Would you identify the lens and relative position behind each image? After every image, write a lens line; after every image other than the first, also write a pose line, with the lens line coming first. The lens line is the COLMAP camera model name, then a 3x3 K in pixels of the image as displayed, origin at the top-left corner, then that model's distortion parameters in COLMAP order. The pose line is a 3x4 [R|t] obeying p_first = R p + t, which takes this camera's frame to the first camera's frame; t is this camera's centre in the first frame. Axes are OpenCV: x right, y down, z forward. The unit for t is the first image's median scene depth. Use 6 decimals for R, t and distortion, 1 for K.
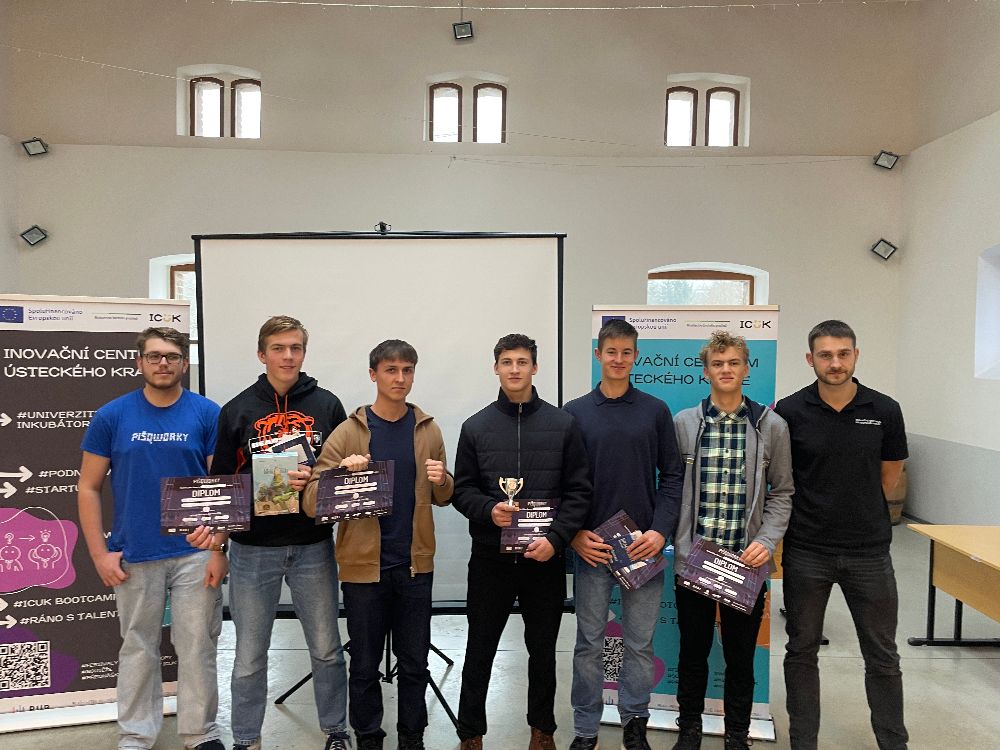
lens RADIAL K [[749.1, 0, 495.3], [0, 749.1, 379.9], [0, 0, 1]] dist [0.104389, -0.140109]
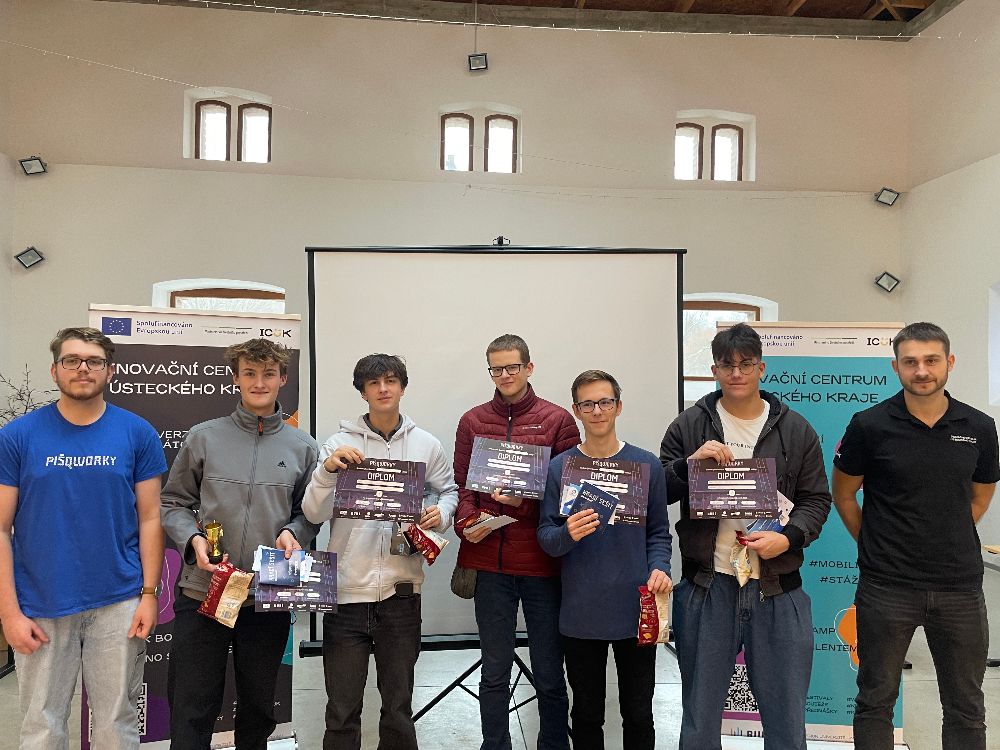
lens RADIAL K [[749.1, 0, 495.3], [0, 749.1, 379.9], [0, 0, 1]] dist [0.104389, -0.140109]
pose [[0.997431, 0.001919, 0.071613, -0.225619], [0.001481, 0.998875, -0.047395, 0.022595], [-0.071624, 0.047379, 0.996306, 0.040489]]
